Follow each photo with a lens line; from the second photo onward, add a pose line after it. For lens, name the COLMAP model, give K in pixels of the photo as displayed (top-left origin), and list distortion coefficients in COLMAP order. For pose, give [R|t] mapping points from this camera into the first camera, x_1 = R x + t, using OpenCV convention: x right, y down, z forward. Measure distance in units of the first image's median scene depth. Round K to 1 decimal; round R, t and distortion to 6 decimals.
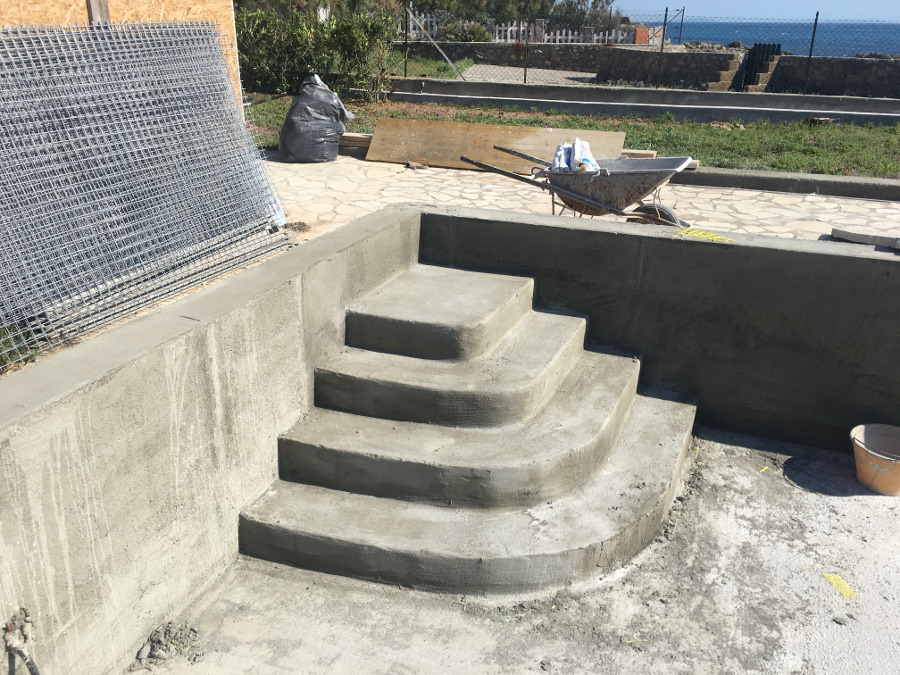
lens RADIAL K [[762.6, 0, 450.0], [0, 762.6, 337.6], [0, 0, 1]] dist [0.076250, -0.087530]
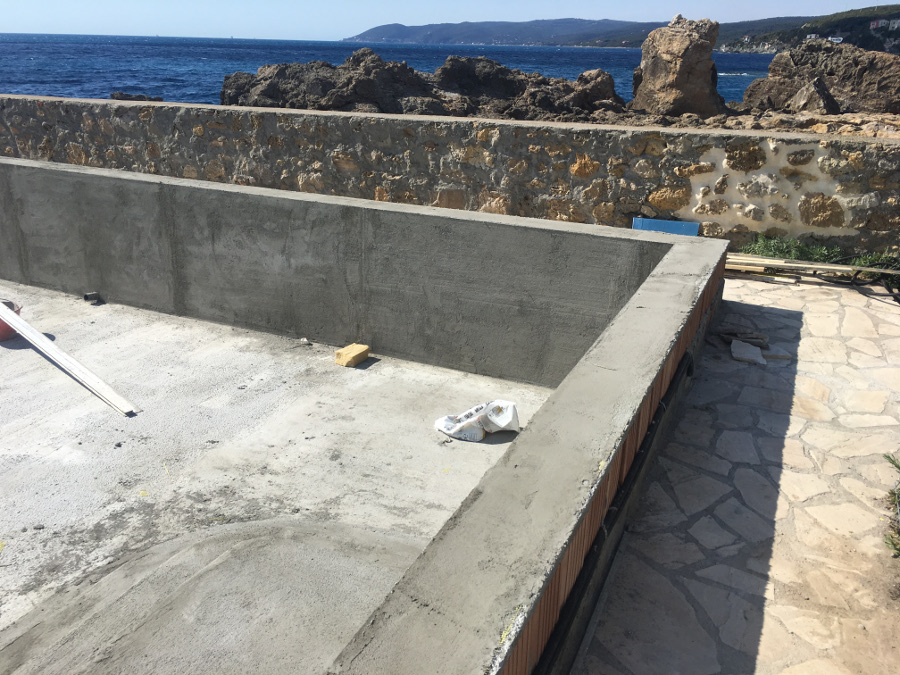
lens RADIAL K [[762.6, 0, 446.3], [0, 762.6, 329.5], [0, 0, 1]] dist [0.076250, -0.087530]
pose [[-0.998321, -0.037248, 0.044350, -0.180072], [0.002642, 0.735669, 0.677336, -0.693357], [-0.057856, 0.676317, -0.734335, 1.664869]]
